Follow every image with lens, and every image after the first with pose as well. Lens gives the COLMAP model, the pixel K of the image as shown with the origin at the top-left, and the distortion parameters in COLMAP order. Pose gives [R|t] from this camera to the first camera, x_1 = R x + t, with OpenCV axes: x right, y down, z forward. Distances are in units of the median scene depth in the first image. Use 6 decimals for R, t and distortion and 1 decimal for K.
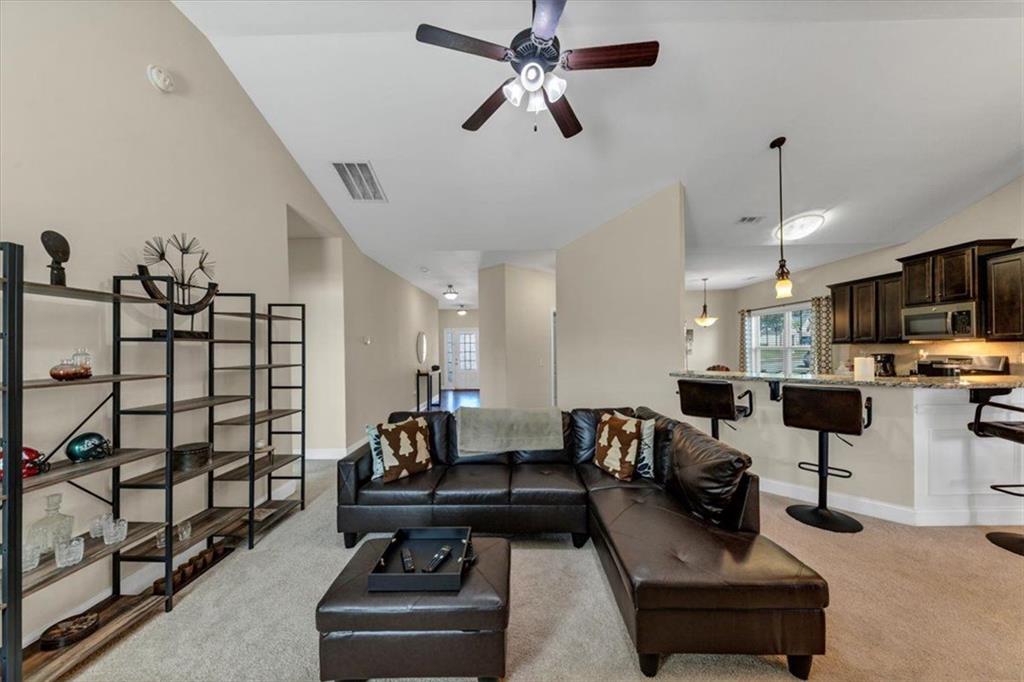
lens RADIAL K [[349.4, 0, 510.9], [0, 349.4, 349.6], [0, 0, 1]] dist [0.001184, -0.003735]
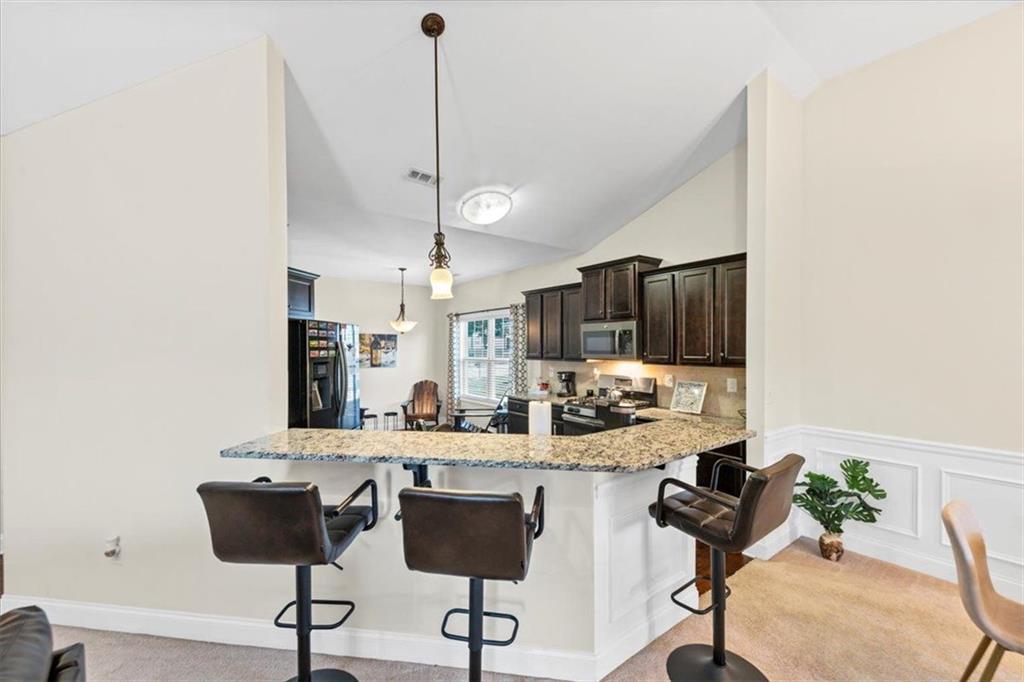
lens RADIAL K [[391.7, 0, 515.5], [0, 391.7, 347.0], [0, 0, 1]] dist [0.000492, -0.000051]
pose [[0.779158, 0.007540, 0.626783, 0.413593], [-0.004356, 0.999969, -0.006614, -0.057705], [-0.626813, 0.002423, 0.779166, 0.366962]]
